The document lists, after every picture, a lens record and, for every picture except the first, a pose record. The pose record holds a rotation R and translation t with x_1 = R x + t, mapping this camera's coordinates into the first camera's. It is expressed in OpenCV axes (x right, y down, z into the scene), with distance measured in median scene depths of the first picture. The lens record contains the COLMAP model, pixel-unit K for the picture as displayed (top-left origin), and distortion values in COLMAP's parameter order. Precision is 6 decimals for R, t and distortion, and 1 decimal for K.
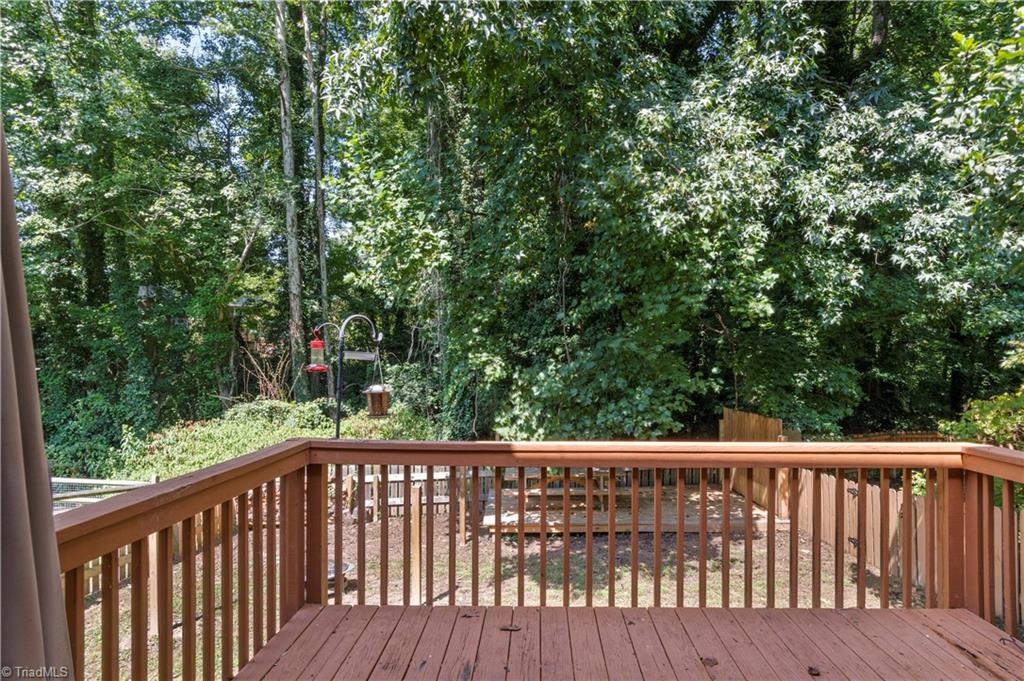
lens RADIAL K [[548.8, 0, 513.1], [0, 548.8, 382.7], [0, 0, 1]] dist [0.003314, 0.000697]
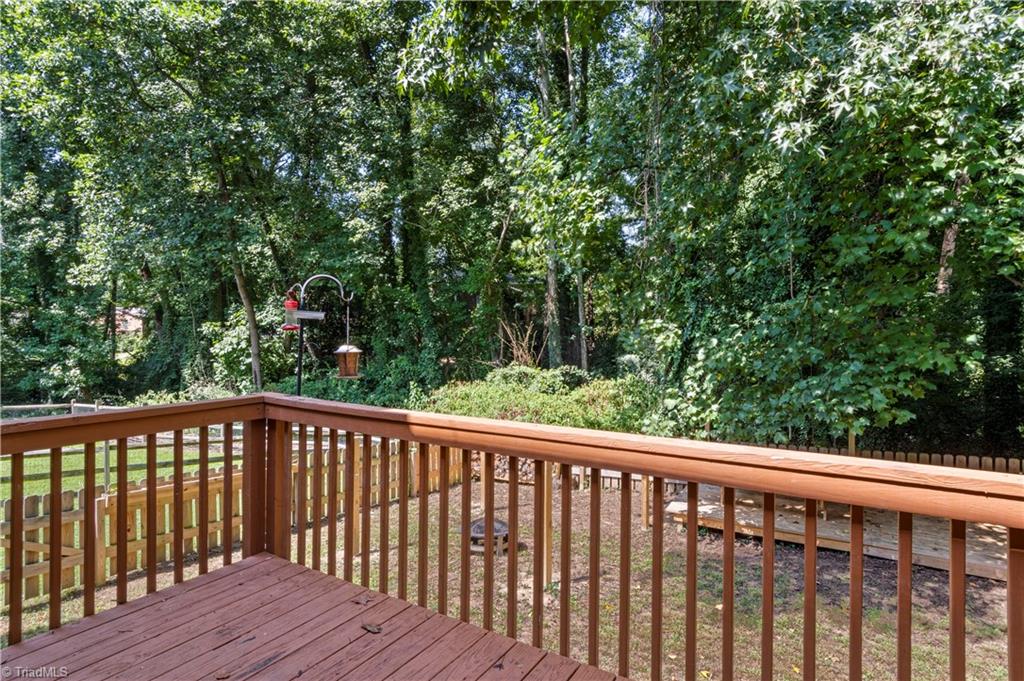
lens RADIAL K [[542.2, 0, 525.0], [0, 542.2, 337.2], [0, 0, 1]] dist [0.026191, 0.000000]
pose [[0.875542, 0.009212, -0.483054, 0.121121], [-0.025182, 0.999329, -0.026584, 0.003534], [0.482486, 0.035440, 0.875187, 0.068993]]
